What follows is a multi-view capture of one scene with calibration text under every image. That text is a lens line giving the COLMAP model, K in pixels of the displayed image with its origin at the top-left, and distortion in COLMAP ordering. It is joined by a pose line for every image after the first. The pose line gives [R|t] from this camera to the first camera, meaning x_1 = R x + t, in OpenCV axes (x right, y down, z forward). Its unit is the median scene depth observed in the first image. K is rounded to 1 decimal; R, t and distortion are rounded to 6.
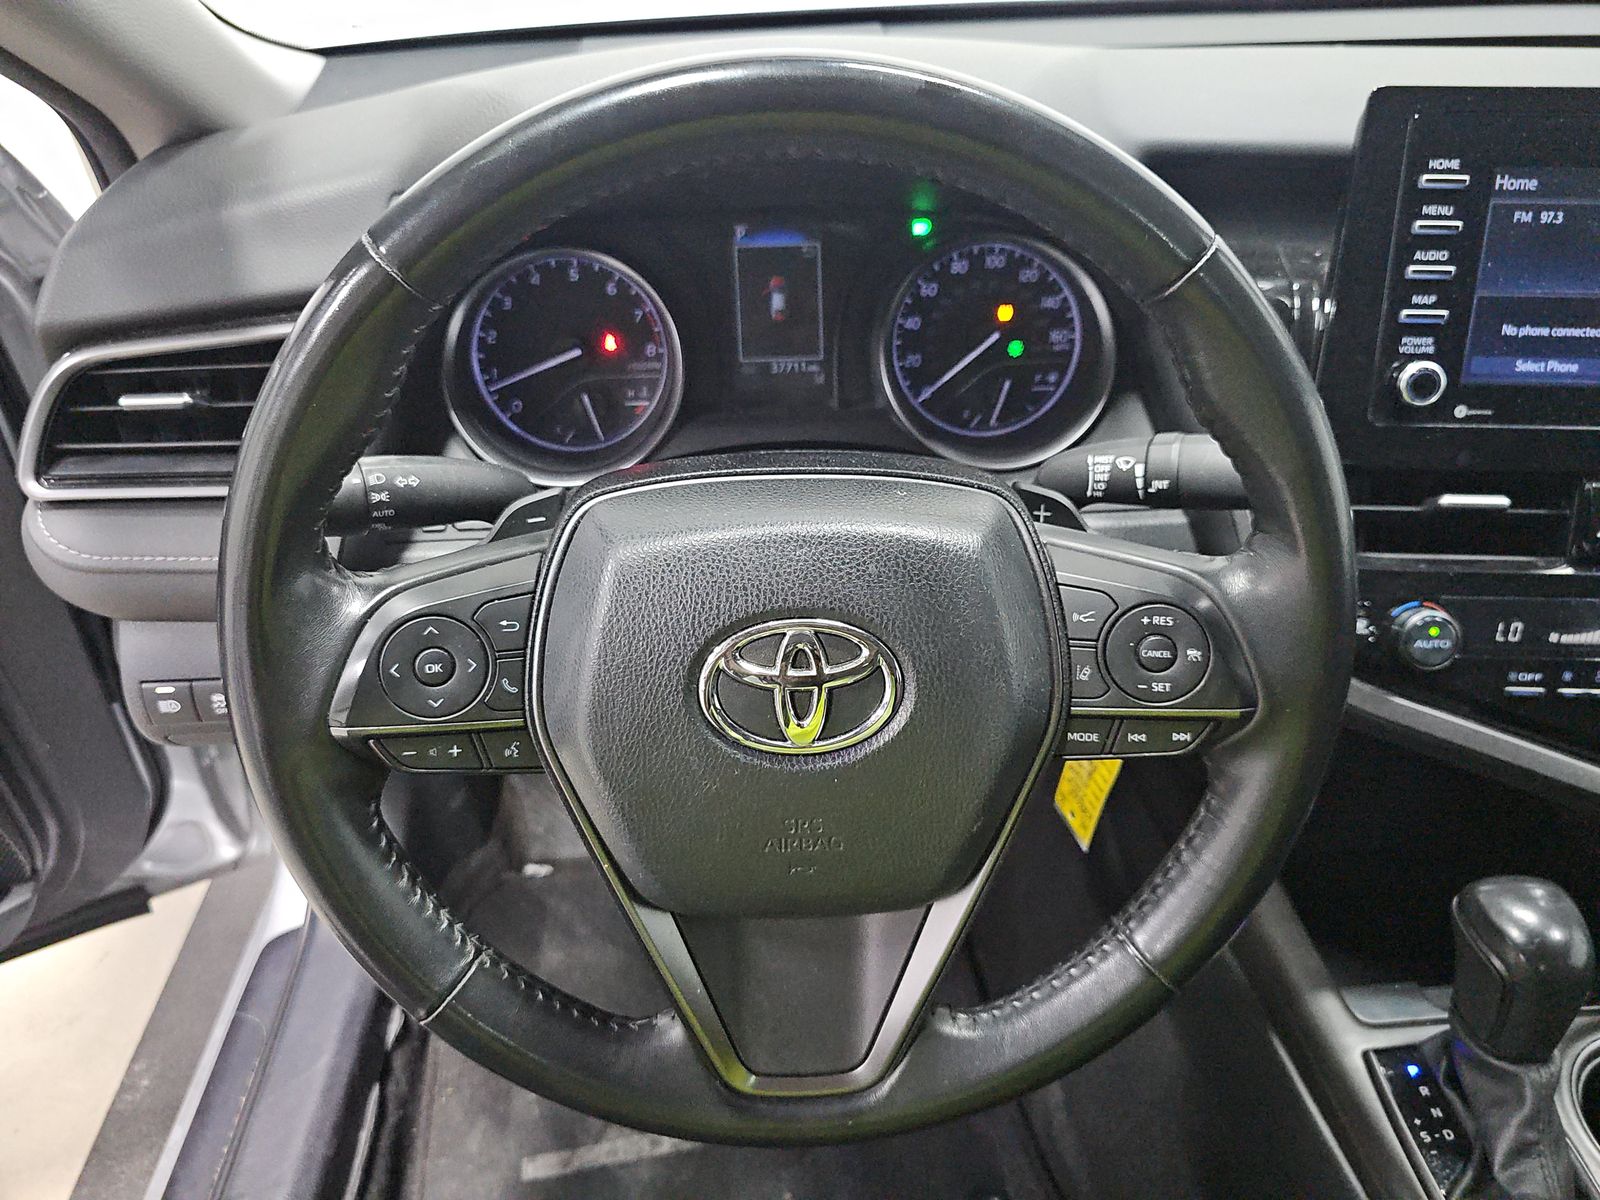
lens RADIAL K [[1130.1, 0, 800.0], [0, 1130.1, 600.0], [0, 0, 1]] dist [-0.016120, -0.003824]
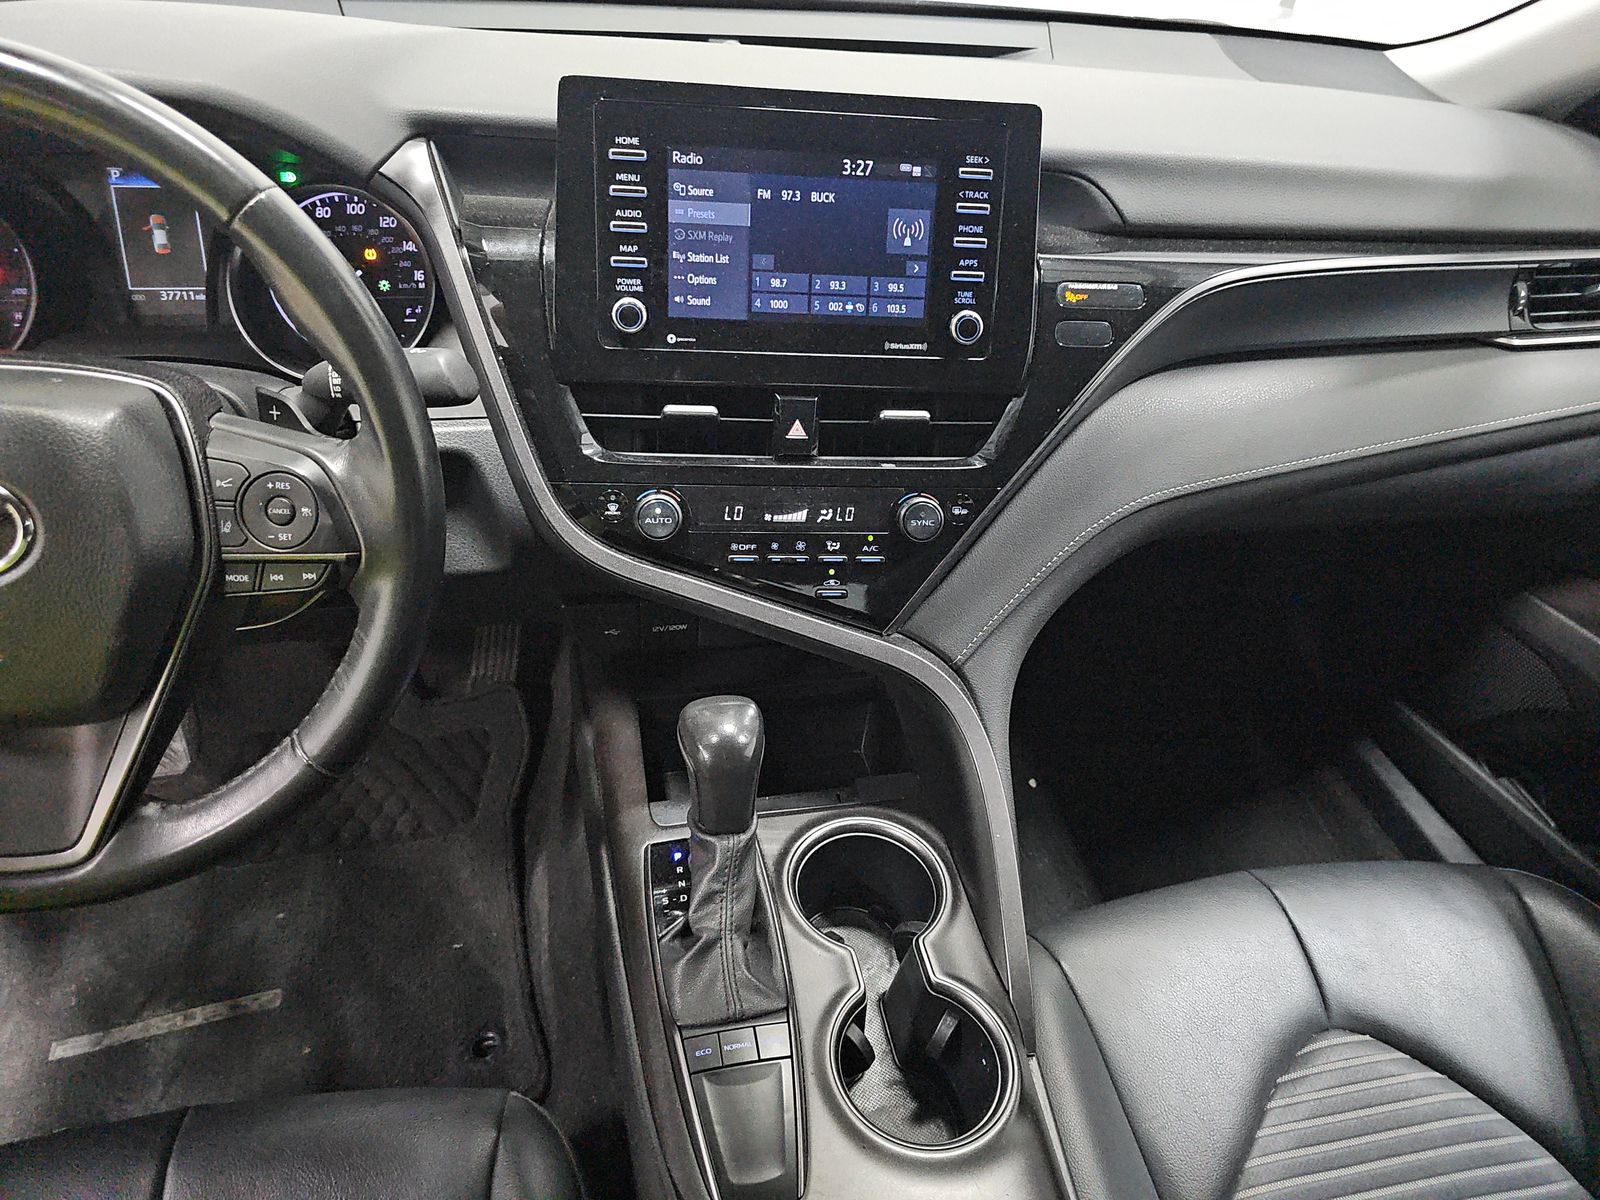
lens RADIAL K [[1097.0, 0, 800.0], [0, 1097.0, 600.0], [0, 0, 1]] dist [0.000045, -0.002972]
pose [[0.981028, -0.026780, 0.192007, 0.466597], [0.018811, 0.998889, 0.043209, 0.076055], [-0.192951, -0.038777, 0.980442, -0.258803]]
